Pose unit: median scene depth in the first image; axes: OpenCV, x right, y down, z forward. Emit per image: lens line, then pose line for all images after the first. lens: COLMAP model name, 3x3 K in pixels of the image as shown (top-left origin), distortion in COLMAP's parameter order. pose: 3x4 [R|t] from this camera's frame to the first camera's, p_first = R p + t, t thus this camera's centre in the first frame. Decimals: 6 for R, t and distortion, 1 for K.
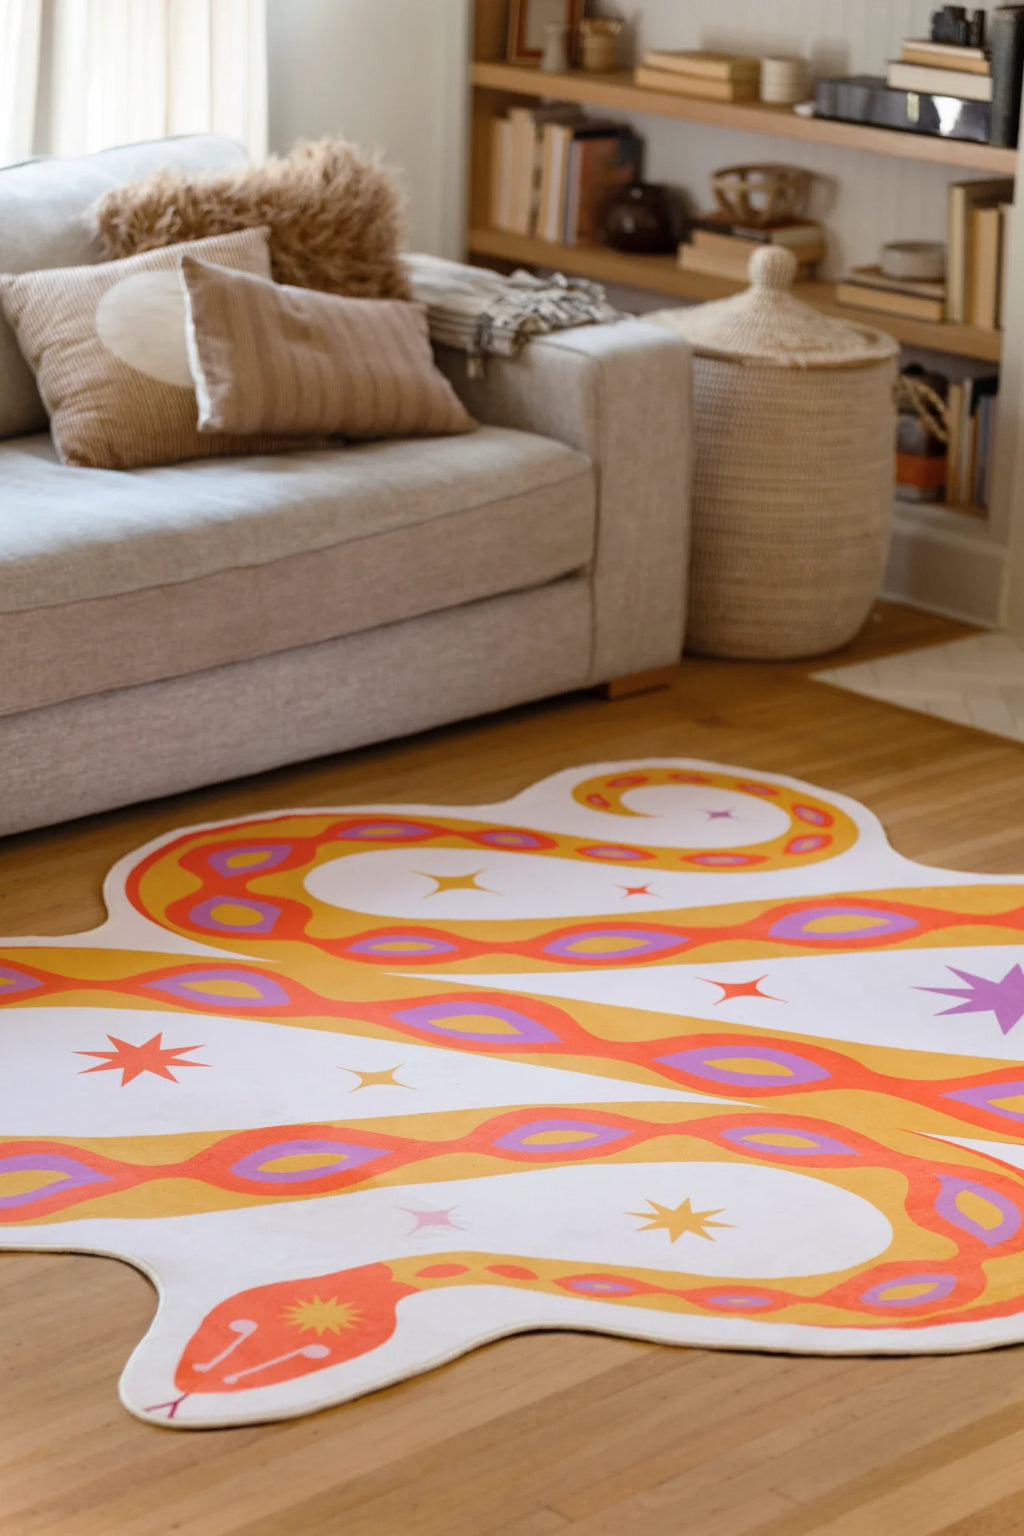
lens RADIAL K [[3871.1, 0, 513.4], [0, 3871.1, 818.6], [0, 0, 1]] dist [-0.005796, 0.420638]
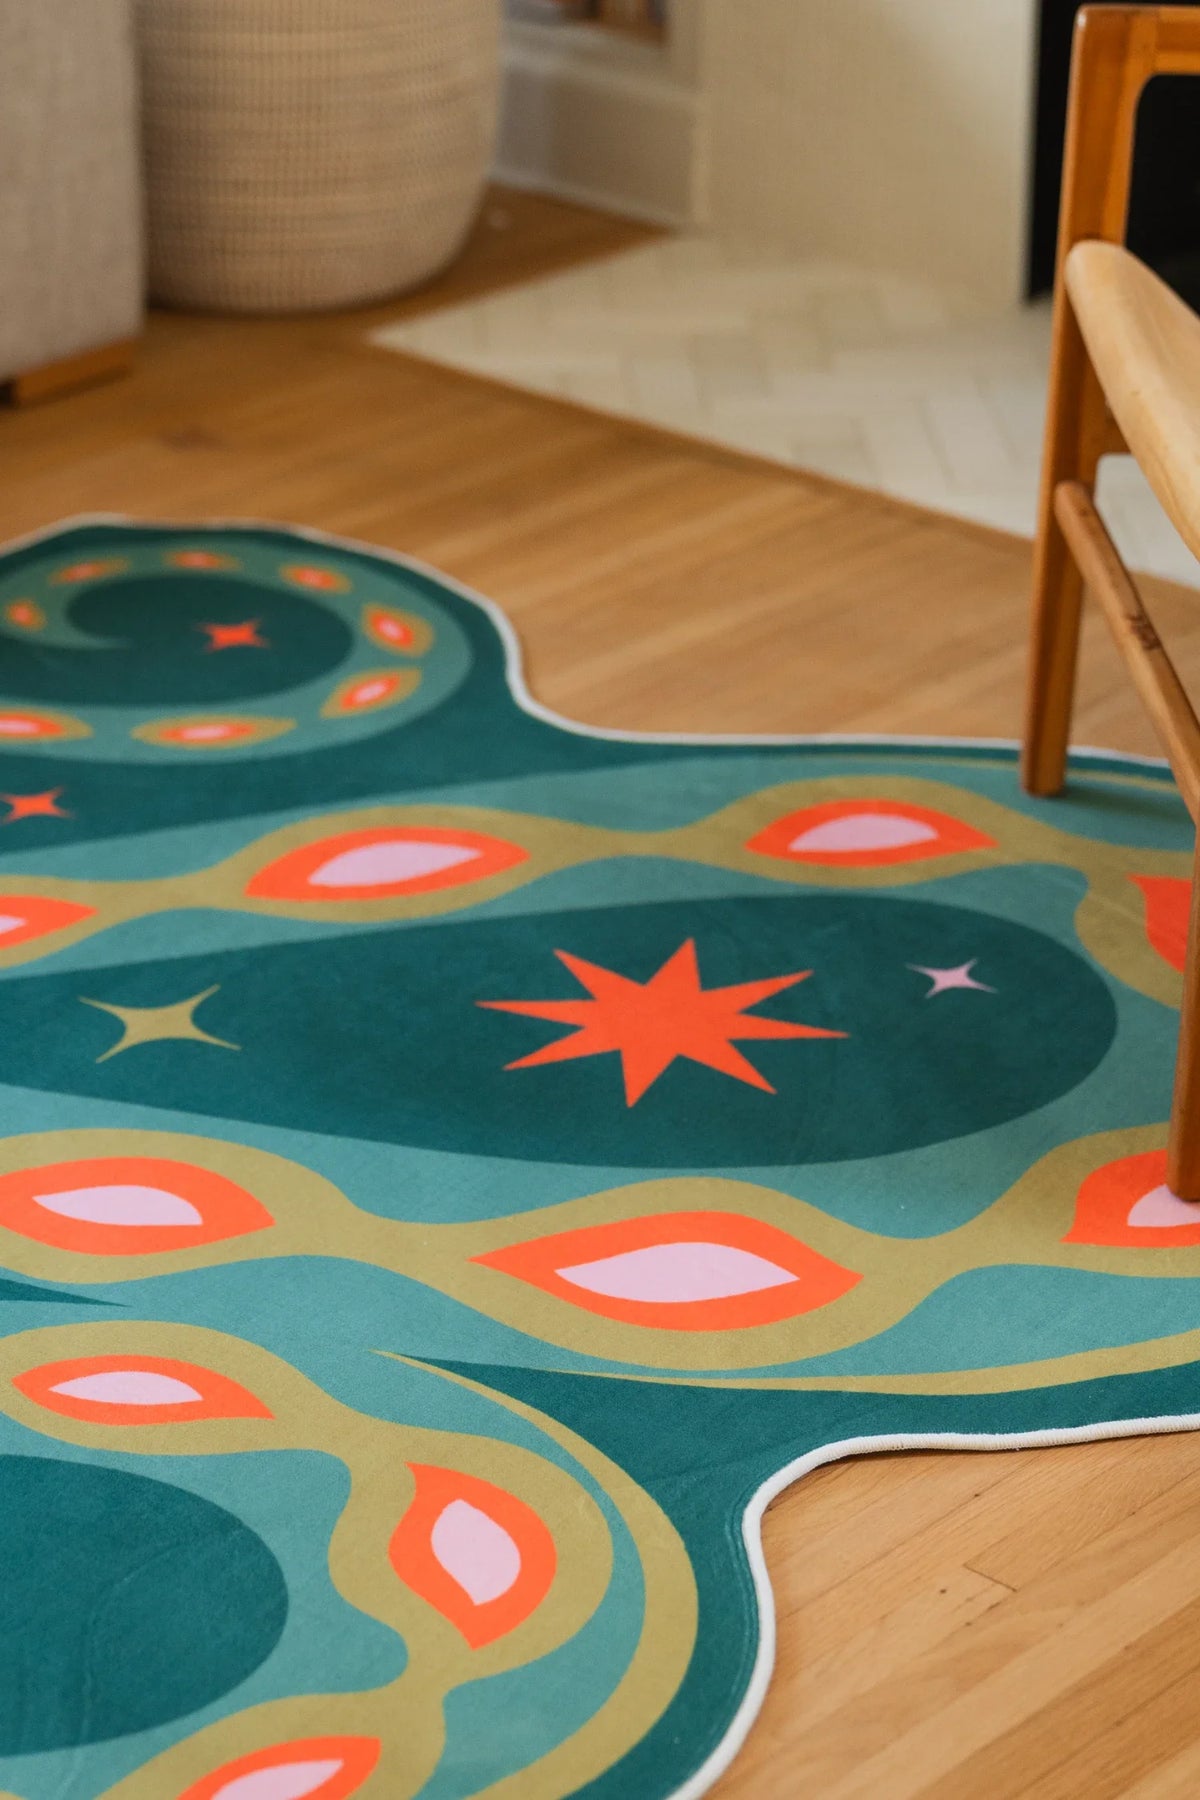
lens RADIAL K [[4793.0, 0, 600.0], [0, 4793.0, 900.0], [0, 0, 1]] dist [0.001924, -0.801609]
pose [[0.996556, -0.062103, 0.054955, 0.069363], [0.055020, 0.990987, 0.122140, -0.041156], [-0.062045, -0.118695, 0.990990, 0.269351]]
